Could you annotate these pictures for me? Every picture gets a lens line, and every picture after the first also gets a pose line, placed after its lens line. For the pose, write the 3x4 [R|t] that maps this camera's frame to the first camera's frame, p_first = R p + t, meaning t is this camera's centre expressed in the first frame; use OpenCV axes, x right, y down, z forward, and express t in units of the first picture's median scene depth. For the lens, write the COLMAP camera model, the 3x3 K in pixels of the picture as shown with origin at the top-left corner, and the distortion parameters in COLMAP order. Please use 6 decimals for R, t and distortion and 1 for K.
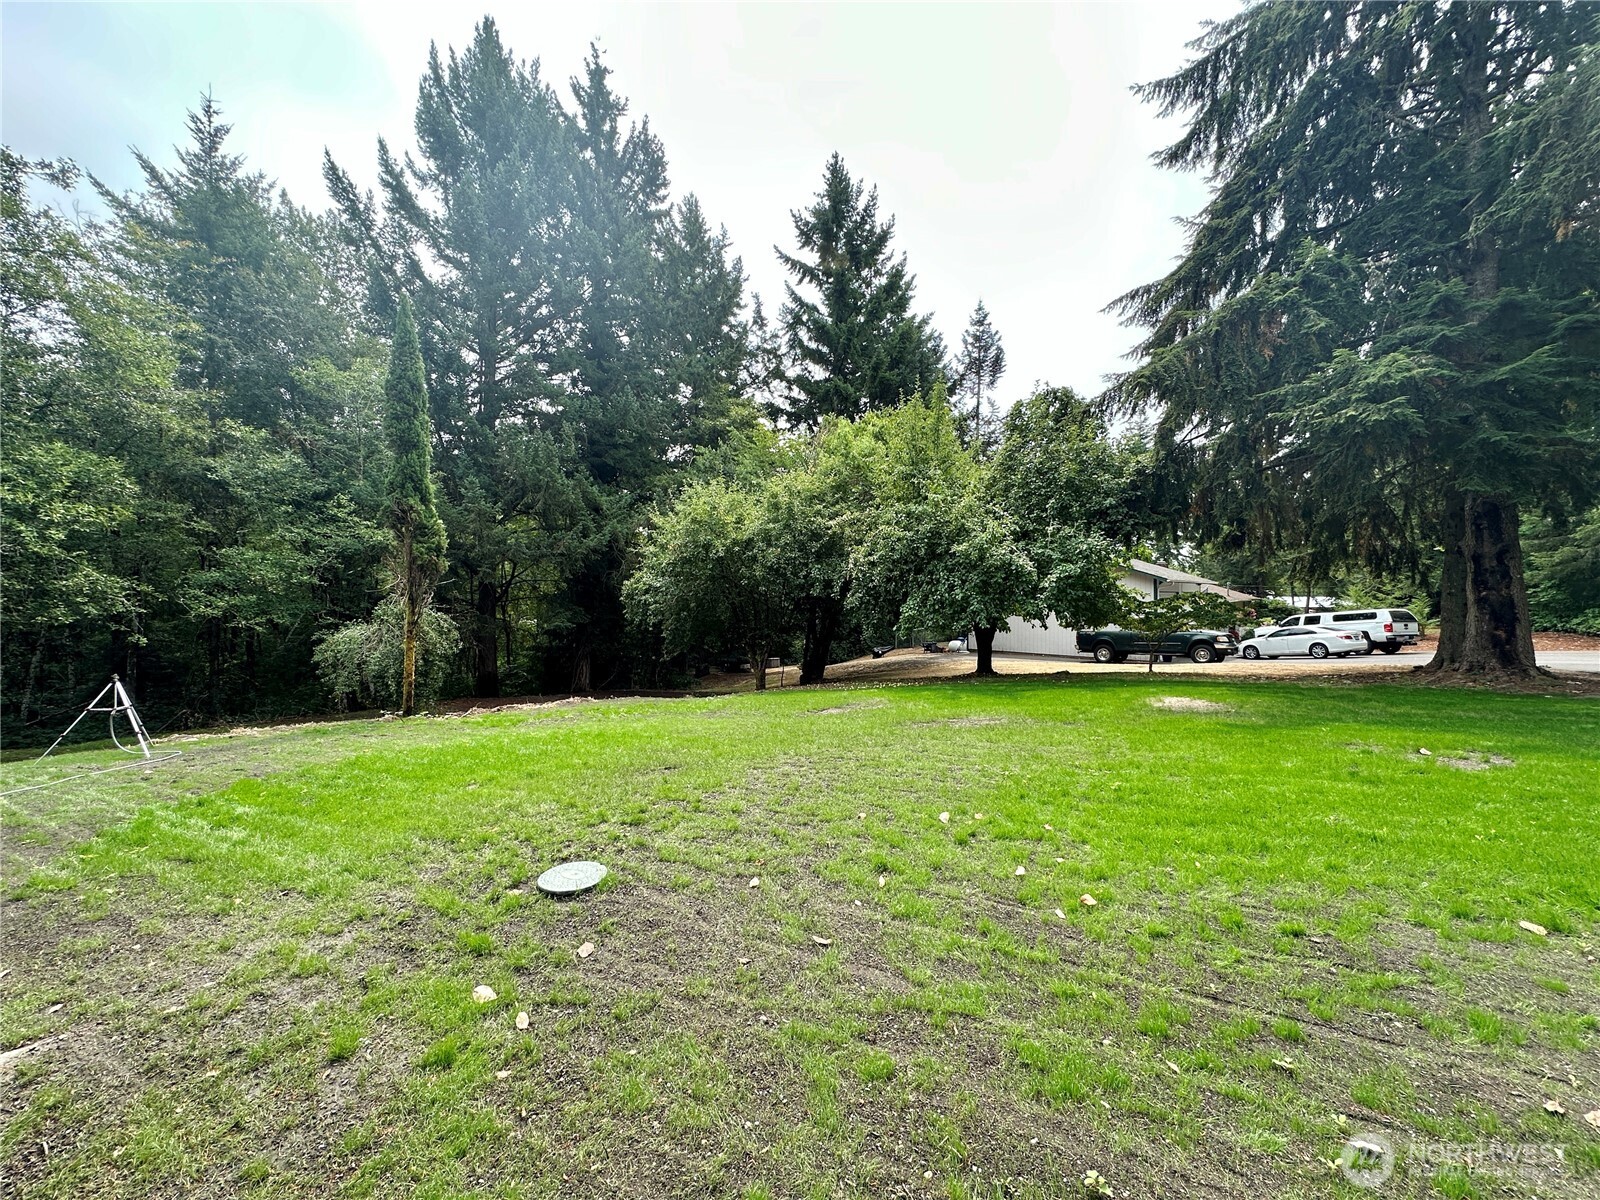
lens RADIAL K [[640.7, 0, 800.4], [0, 640.7, 598.6], [0, 0, 1]] dist [-0.002117, 0.000488]
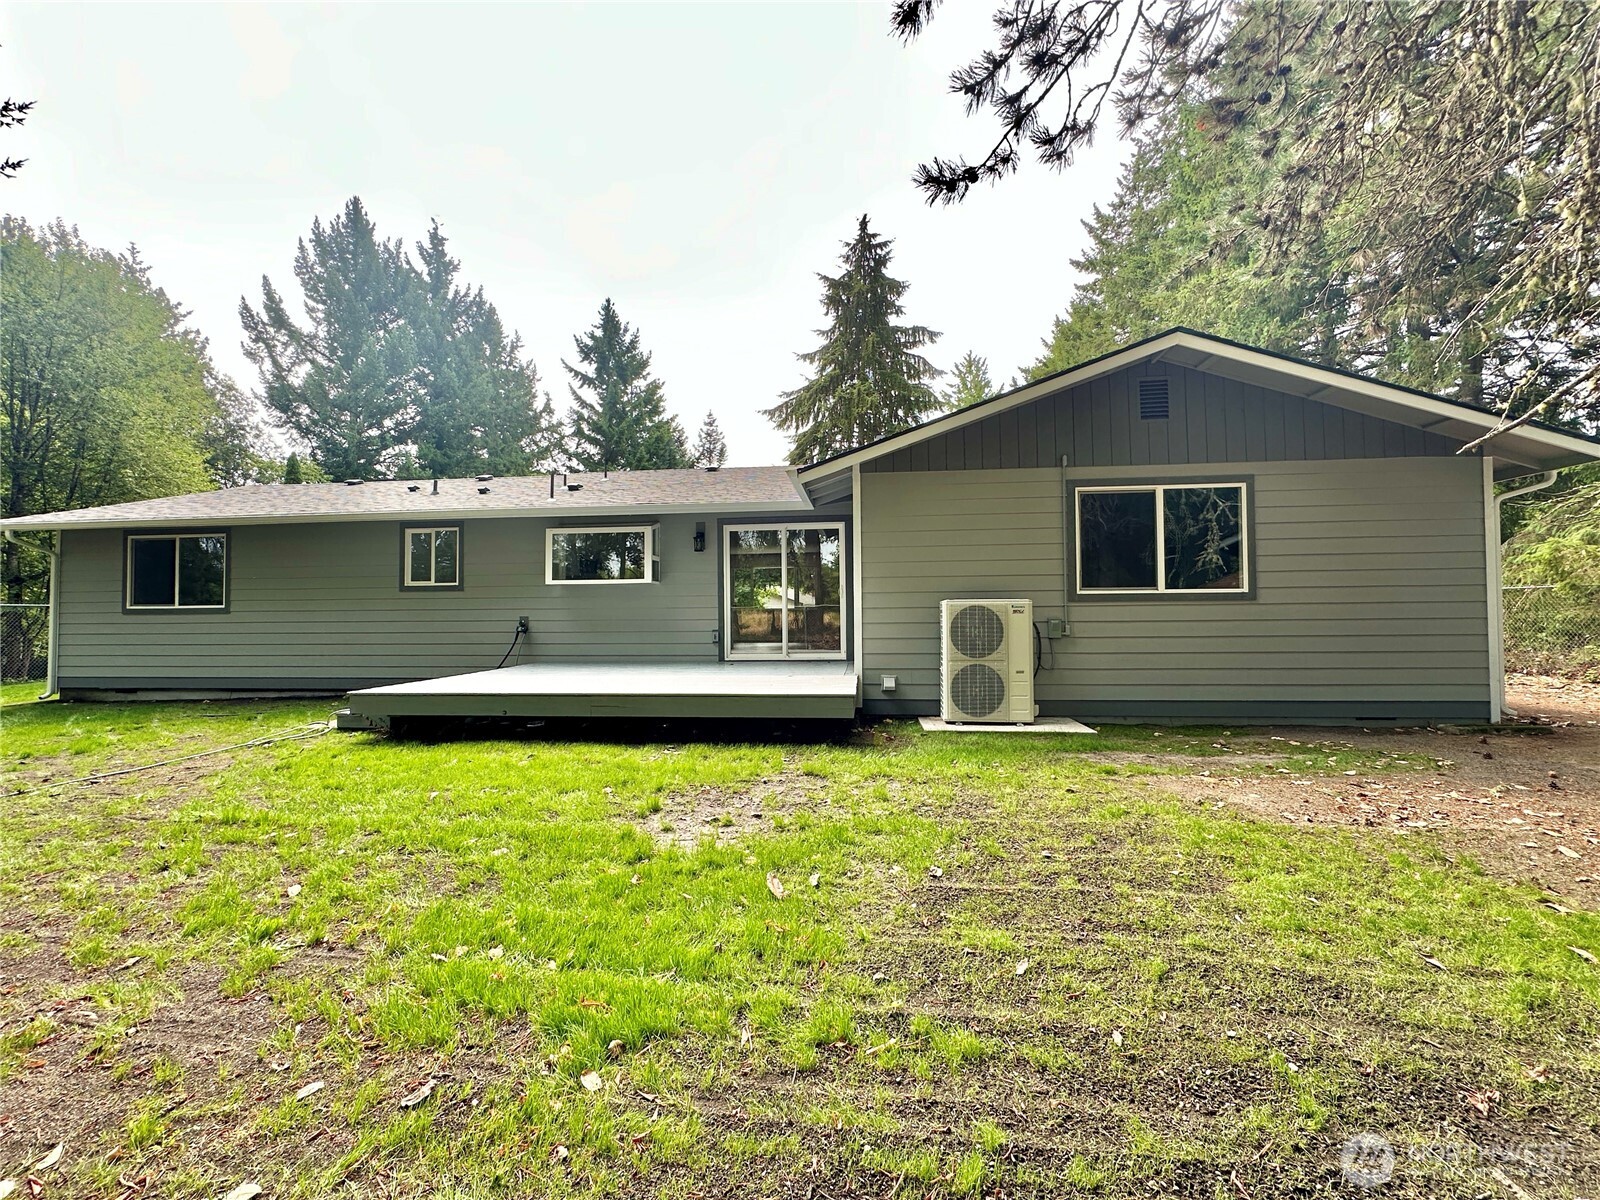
lens RADIAL K [[640.7, 0, 800.4], [0, 640.7, 598.6], [0, 0, 1]] dist [-0.002117, 0.000488]
pose [[0.924127, 0.005946, 0.382038, -0.087813], [0.006479, 0.999491, -0.031229, 0.005420], [-0.382030, 0.031335, 0.923619, -0.434580]]
